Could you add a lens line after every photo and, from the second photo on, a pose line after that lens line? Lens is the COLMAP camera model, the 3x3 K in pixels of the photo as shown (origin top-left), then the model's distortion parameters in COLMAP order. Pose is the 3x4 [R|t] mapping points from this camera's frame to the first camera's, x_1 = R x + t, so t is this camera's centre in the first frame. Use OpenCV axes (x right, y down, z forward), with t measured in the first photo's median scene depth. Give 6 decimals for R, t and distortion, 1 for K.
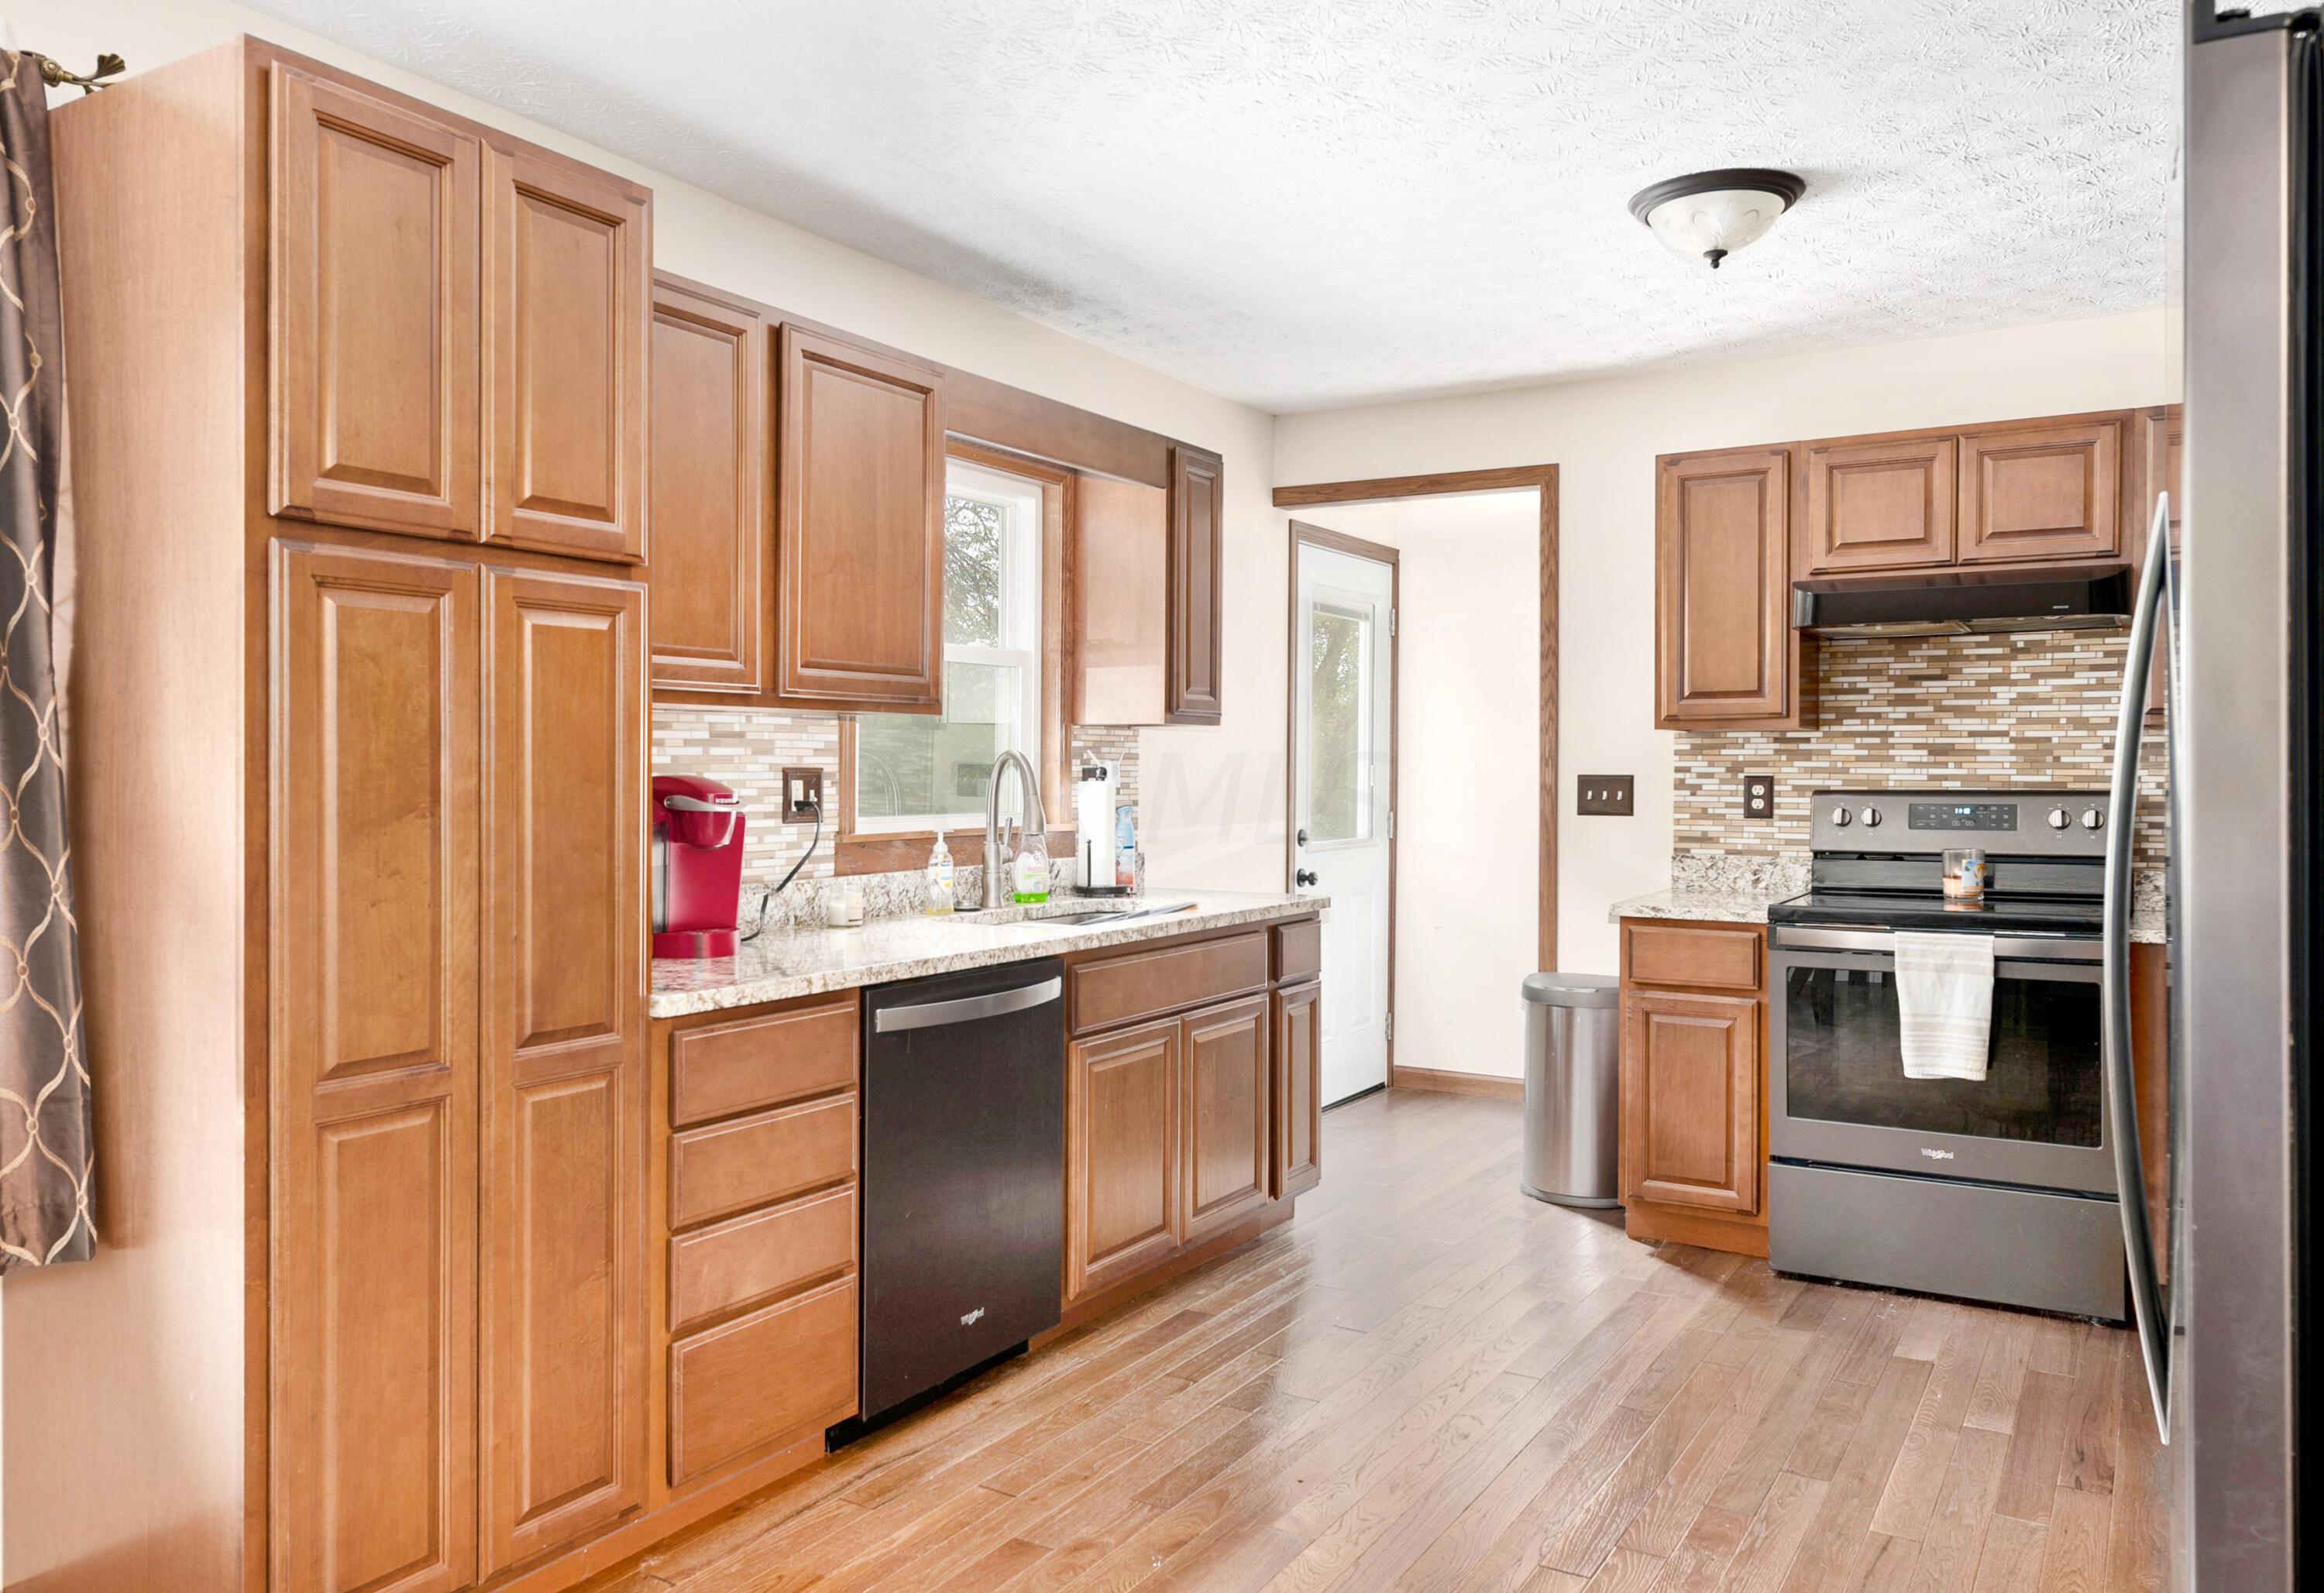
lens RADIAL K [[1690.0, 0, 1162.0], [0, 1690.0, 796.5], [0, 0, 1]] dist [0.001536, 0.001101]
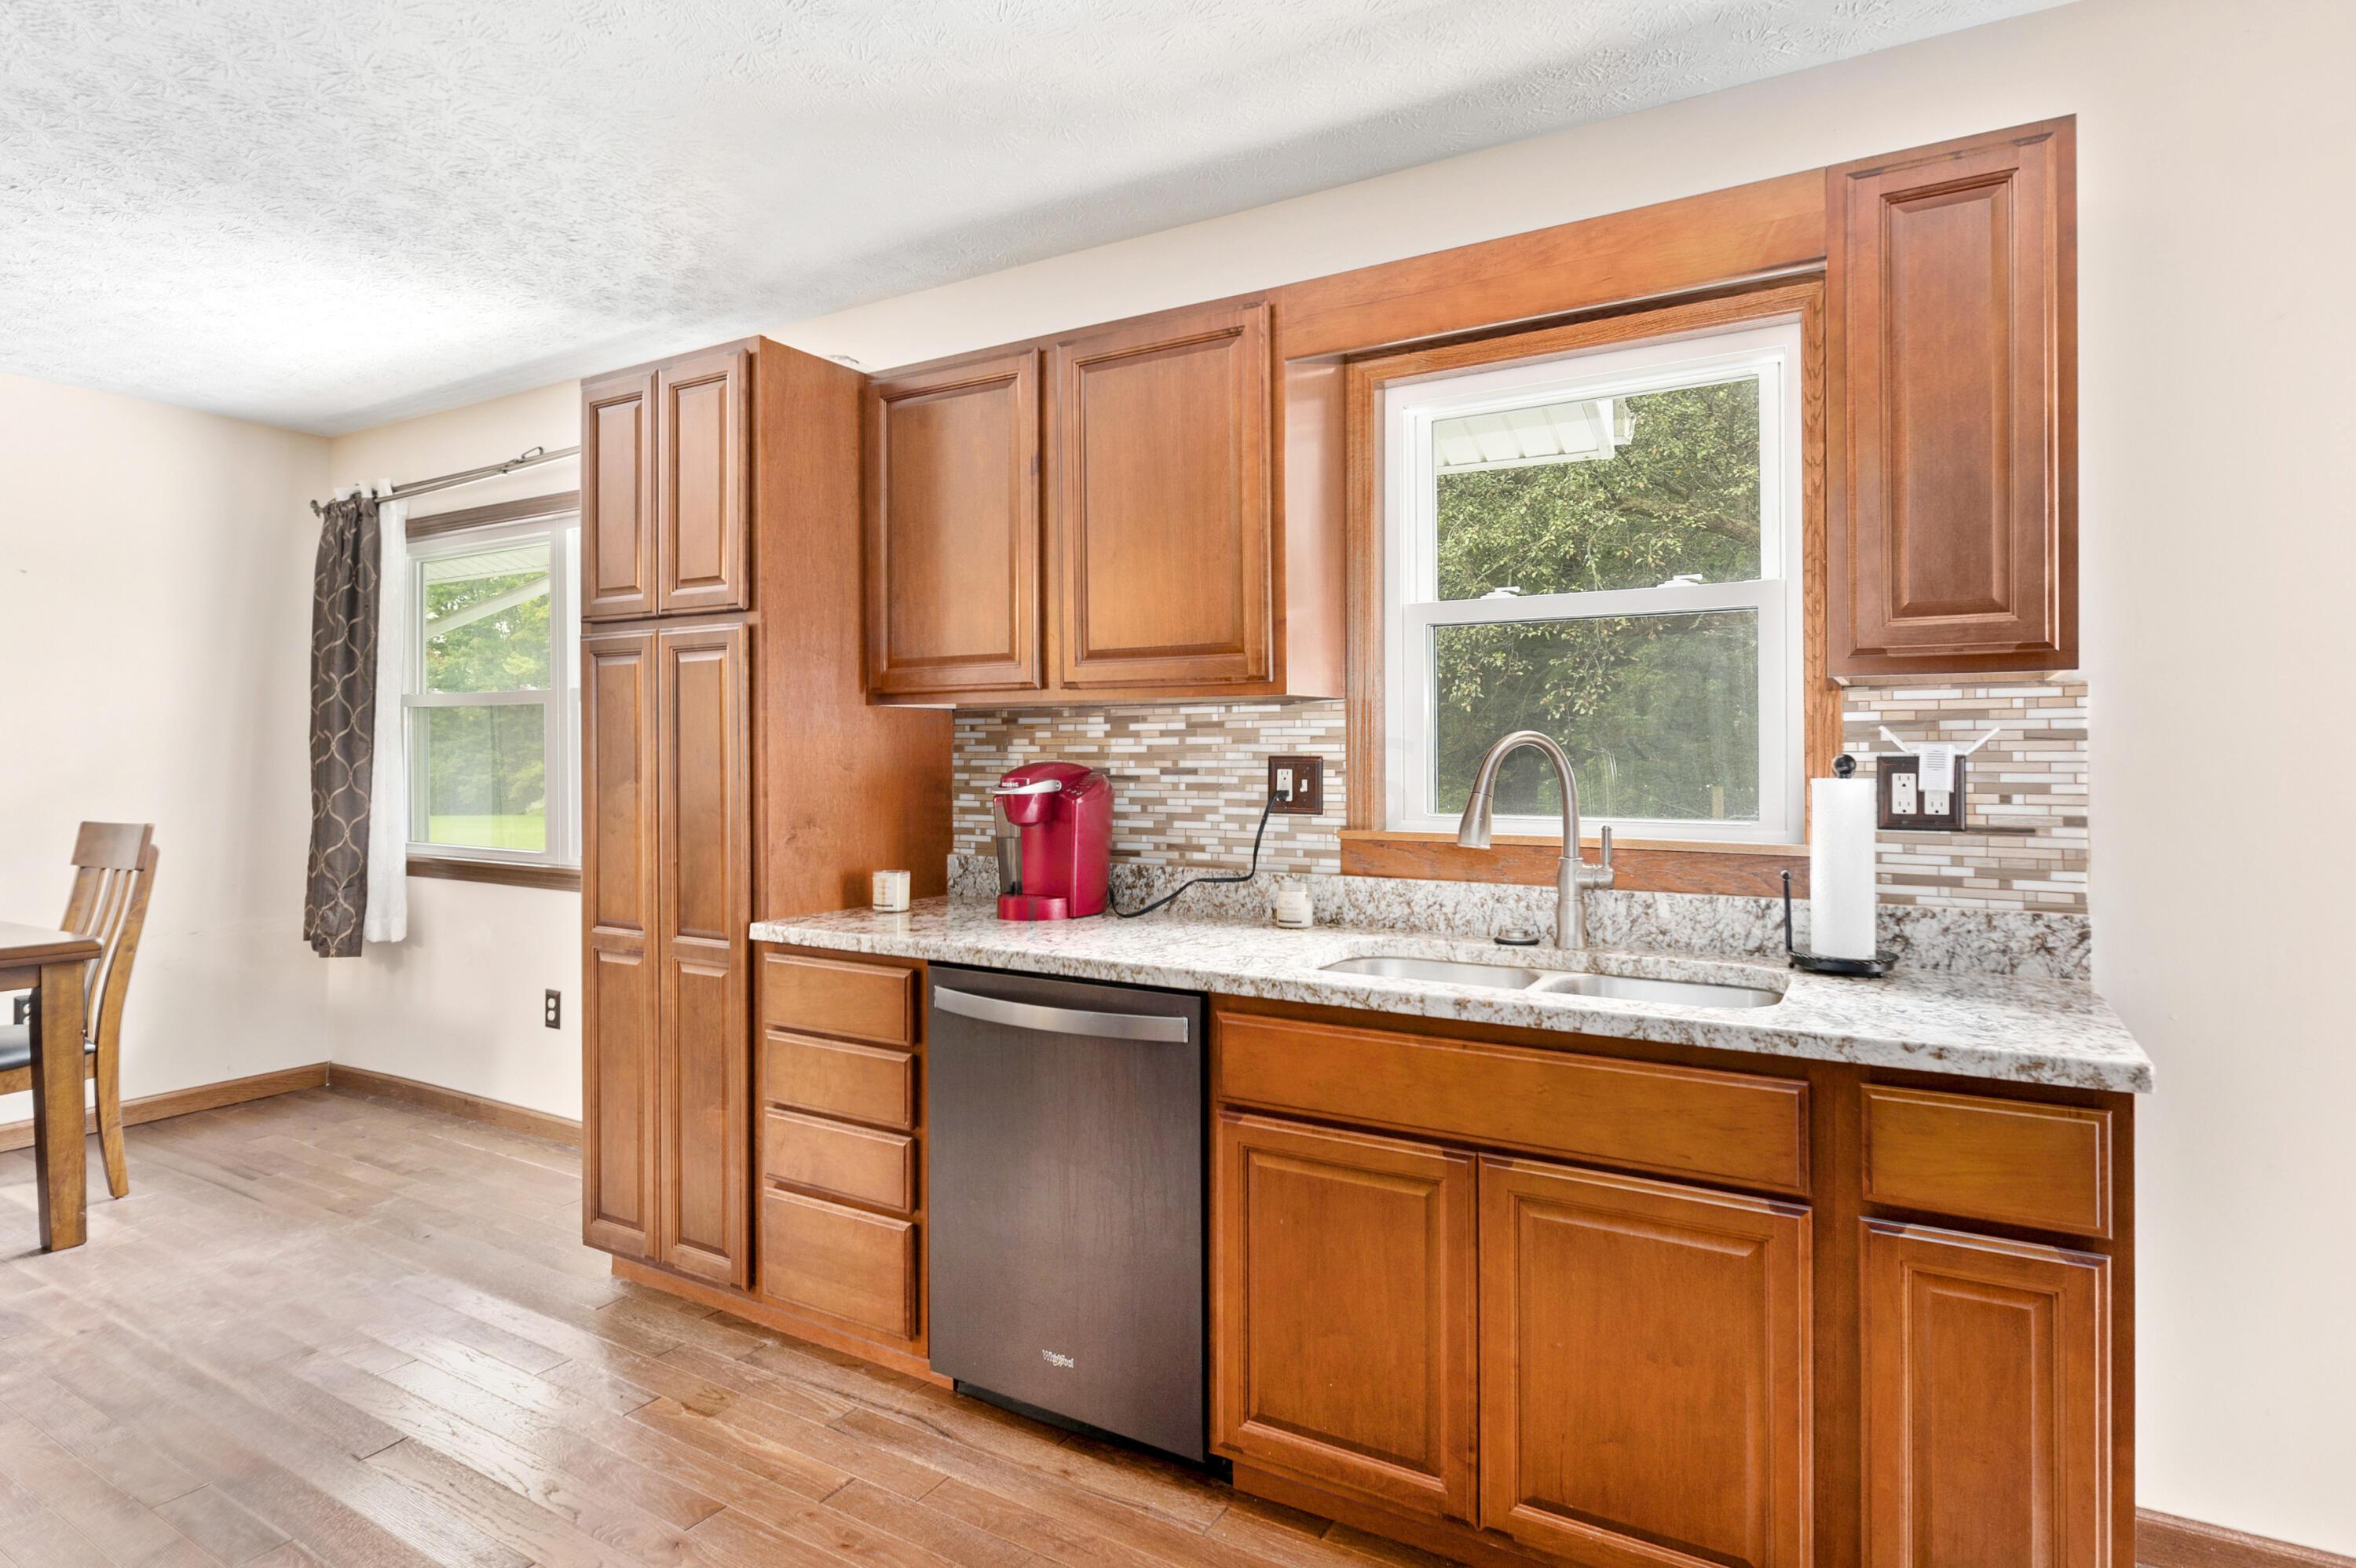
lens RADIAL K [[1245.6, 0, 1179.8], [0, 1245.6, 752.6], [0, 0, 1]] dist [0.001942, -0.000131]
pose [[-0.005068, -0.006275, -0.999967, 0.512678], [-0.018475, 0.999810, -0.006180, -0.013926], [0.999816, 0.018443, -0.005183, 0.974362]]
